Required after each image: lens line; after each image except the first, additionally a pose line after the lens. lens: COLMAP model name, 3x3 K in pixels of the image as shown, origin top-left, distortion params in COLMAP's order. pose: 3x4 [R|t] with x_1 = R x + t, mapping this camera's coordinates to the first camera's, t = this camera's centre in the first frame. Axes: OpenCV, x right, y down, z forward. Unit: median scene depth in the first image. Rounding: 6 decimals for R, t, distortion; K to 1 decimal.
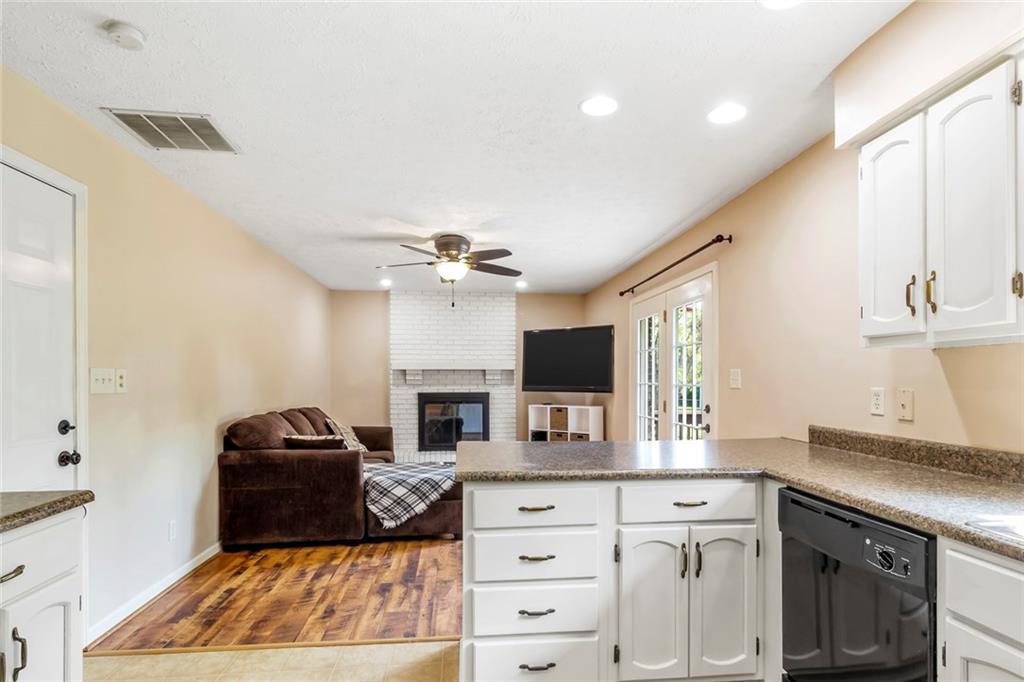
lens RADIAL K [[496.5, 0, 524.8], [0, 496.5, 376.9], [0, 0, 1]] dist [0.000066, -0.000626]
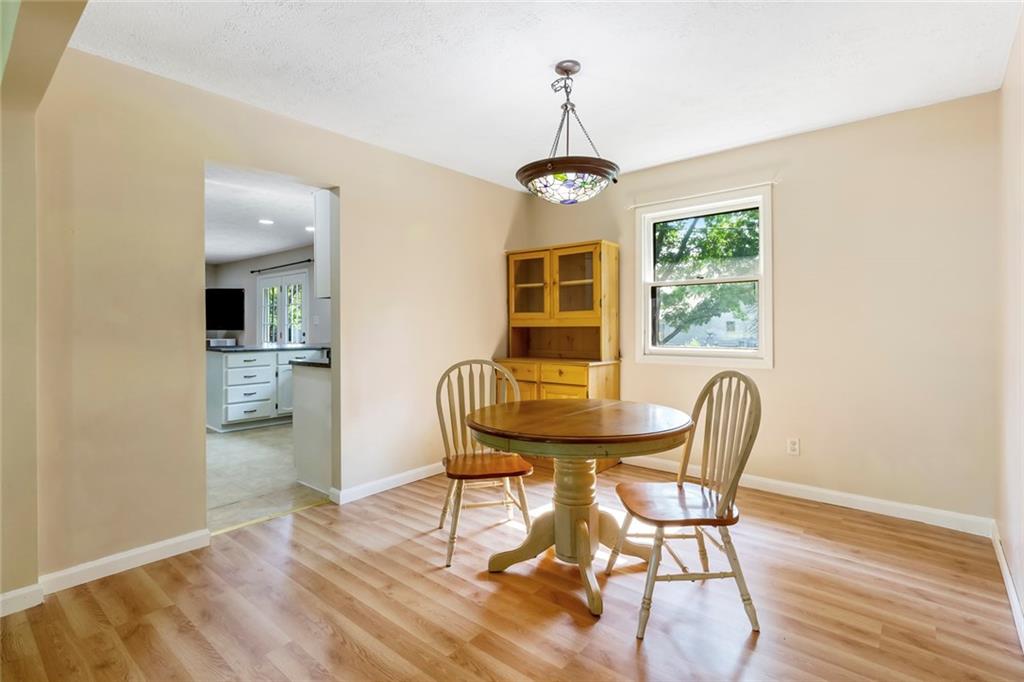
lens RADIAL K [[496.5, 0, 505.5], [0, 496.5, 322.7], [0, 0, 1]] dist [0.000066, -0.000626]
pose [[0.725979, 0.005503, 0.687695, -0.918380], [-0.003012, 0.999984, -0.004823, 0.041103], [-0.687710, 0.001431, 0.725984, -2.256205]]
